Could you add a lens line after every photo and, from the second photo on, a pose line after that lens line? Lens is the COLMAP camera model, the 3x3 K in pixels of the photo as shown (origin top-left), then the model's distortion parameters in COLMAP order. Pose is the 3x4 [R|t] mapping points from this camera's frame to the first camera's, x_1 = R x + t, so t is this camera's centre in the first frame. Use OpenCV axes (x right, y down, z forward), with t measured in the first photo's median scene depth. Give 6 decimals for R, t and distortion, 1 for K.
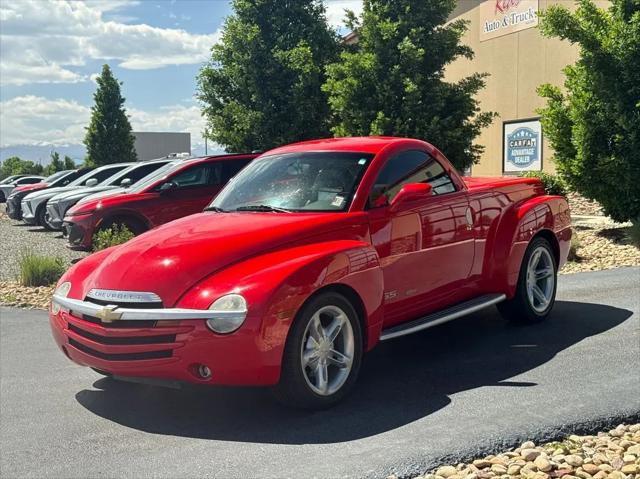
lens RADIAL K [[905.5, 0, 327.4], [0, 905.5, 238.2], [0, 0, 1]] dist [0.200190, -0.500194]
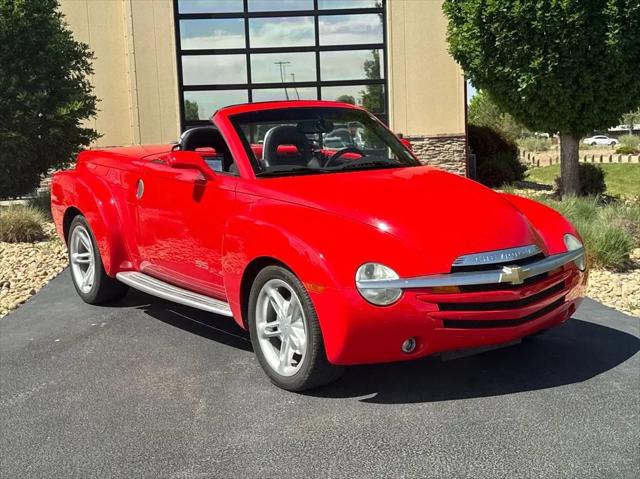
lens RADIAL K [[896.7, 0, 317.4], [0, 896.7, 226.7], [0, 0, 1]] dist [0.189274, -0.492877]
pose [[0.308949, -0.085316, 0.947244, -0.602222], [0.093418, 0.993874, 0.059048, -0.019279], [-0.946480, 0.070247, 0.315026, 0.471606]]
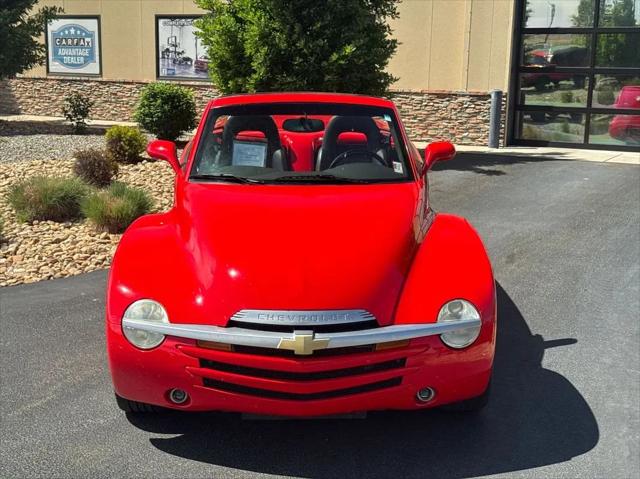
lens RADIAL K [[905.5, 0, 327.4], [0, 905.5, 238.2], [0, 0, 1]] dist [0.200190, -0.500194]
pose [[0.775565, -0.091617, 0.624585, -0.363258], [0.010673, 0.991174, 0.132137, -0.055326], [-0.631178, -0.095814, 0.769697, 0.213865]]
